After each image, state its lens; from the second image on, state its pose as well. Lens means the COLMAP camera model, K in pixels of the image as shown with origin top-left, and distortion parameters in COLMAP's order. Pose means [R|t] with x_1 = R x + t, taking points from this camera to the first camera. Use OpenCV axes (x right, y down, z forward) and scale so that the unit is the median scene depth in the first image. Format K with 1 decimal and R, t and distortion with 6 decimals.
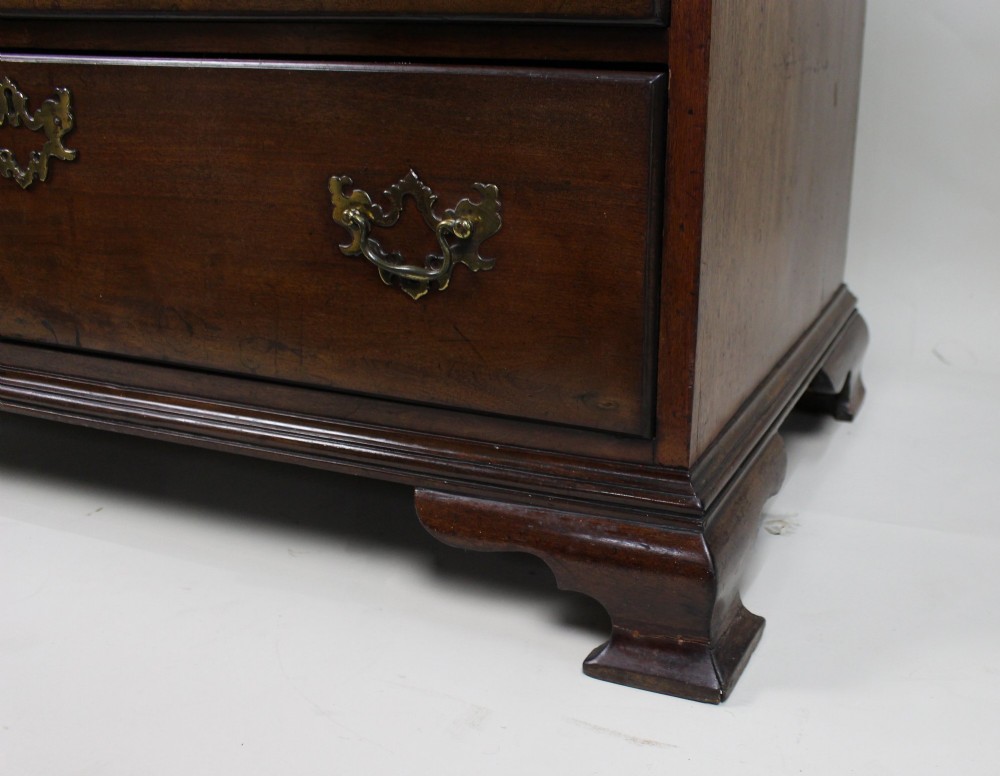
lens RADIAL K [[1118.4, 0, 615.8], [0, 1118.4, 452.1], [0, 0, 1]] dist [-0.148575, 0.157943]
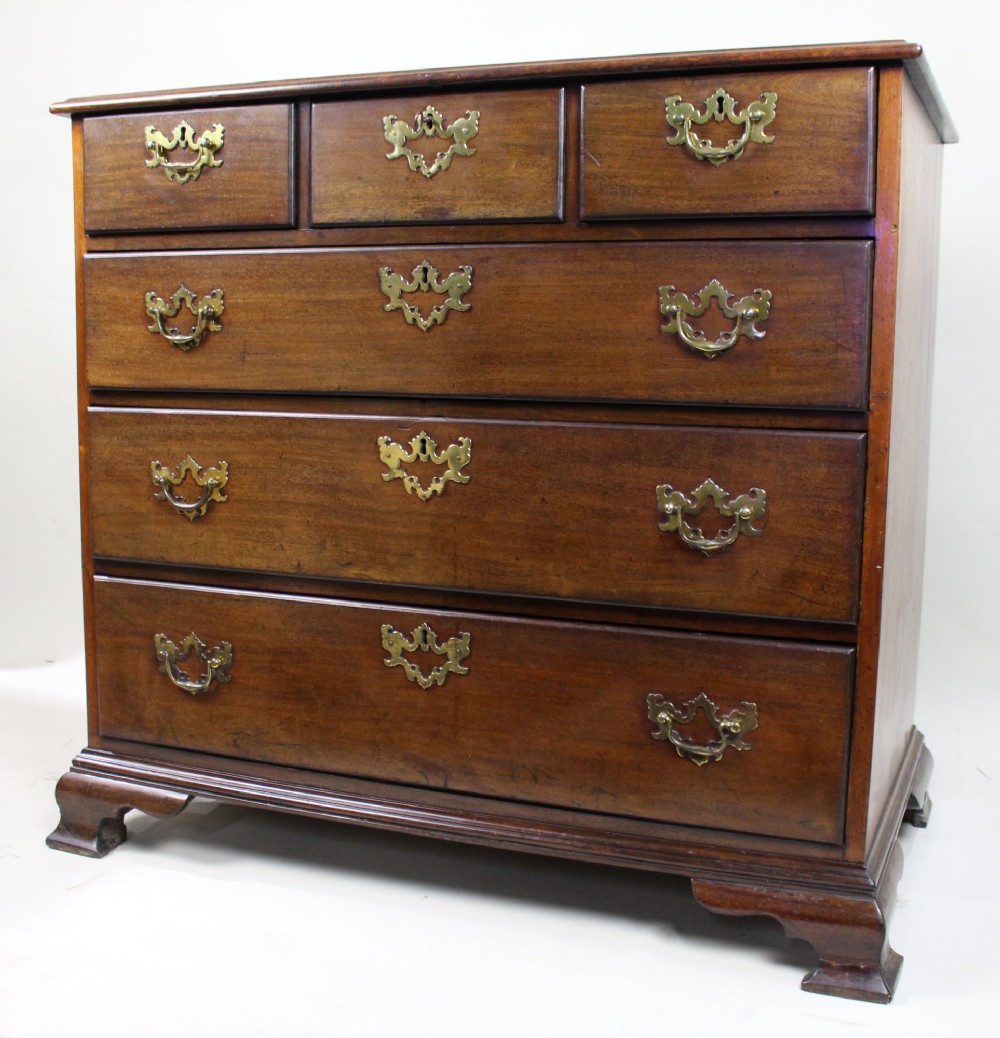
lens RADIAL K [[1341.1, 0, 501.1], [0, 1341.1, 543.3], [0, 0, 1]] dist [-0.160770, 0.110715]
pose [[0.999505, -0.009349, -0.030048, -0.413557], [0.002327, 0.974196, -0.225691, -0.008991], [0.031383, 0.225510, 0.973735, -1.061922]]
